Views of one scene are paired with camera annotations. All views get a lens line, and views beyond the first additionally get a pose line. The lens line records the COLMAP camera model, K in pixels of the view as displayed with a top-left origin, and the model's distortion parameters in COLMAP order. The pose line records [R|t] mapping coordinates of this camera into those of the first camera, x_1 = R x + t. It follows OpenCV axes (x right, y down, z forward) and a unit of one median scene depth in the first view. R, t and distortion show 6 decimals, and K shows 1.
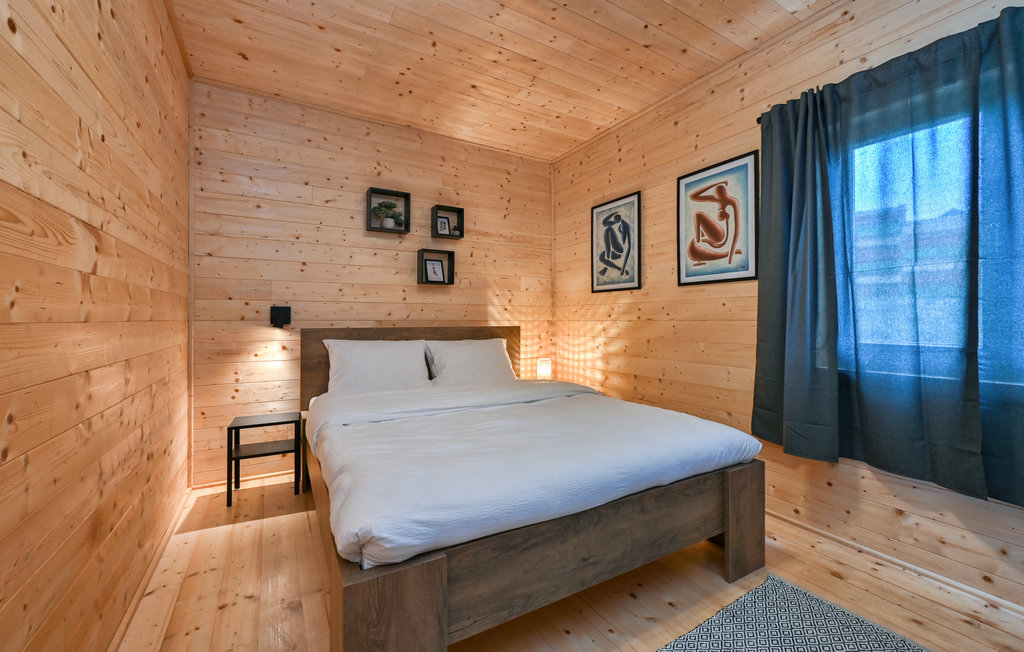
lens RADIAL K [[410.6, 0, 512.5], [0, 410.6, 312.1], [0, 0, 1]] dist [-0.000012, 0.000035]
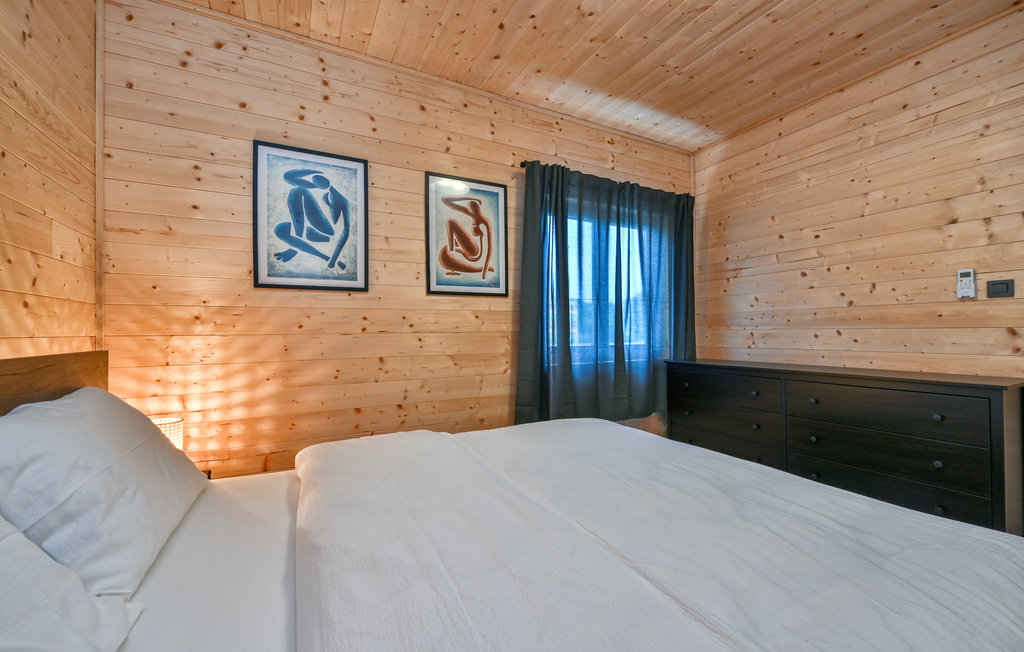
lens RADIAL K [[423.3, 0, 512.0], [0, 423.3, 326.0], [0, 0, 1]] dist [0.000815, 0.000177]
pose [[0.032379, 0.014817, 0.999366, -0.445723], [-0.008744, 0.999856, -0.014541, 0.015680], [-0.999437, -0.008268, 0.032504, 0.702306]]
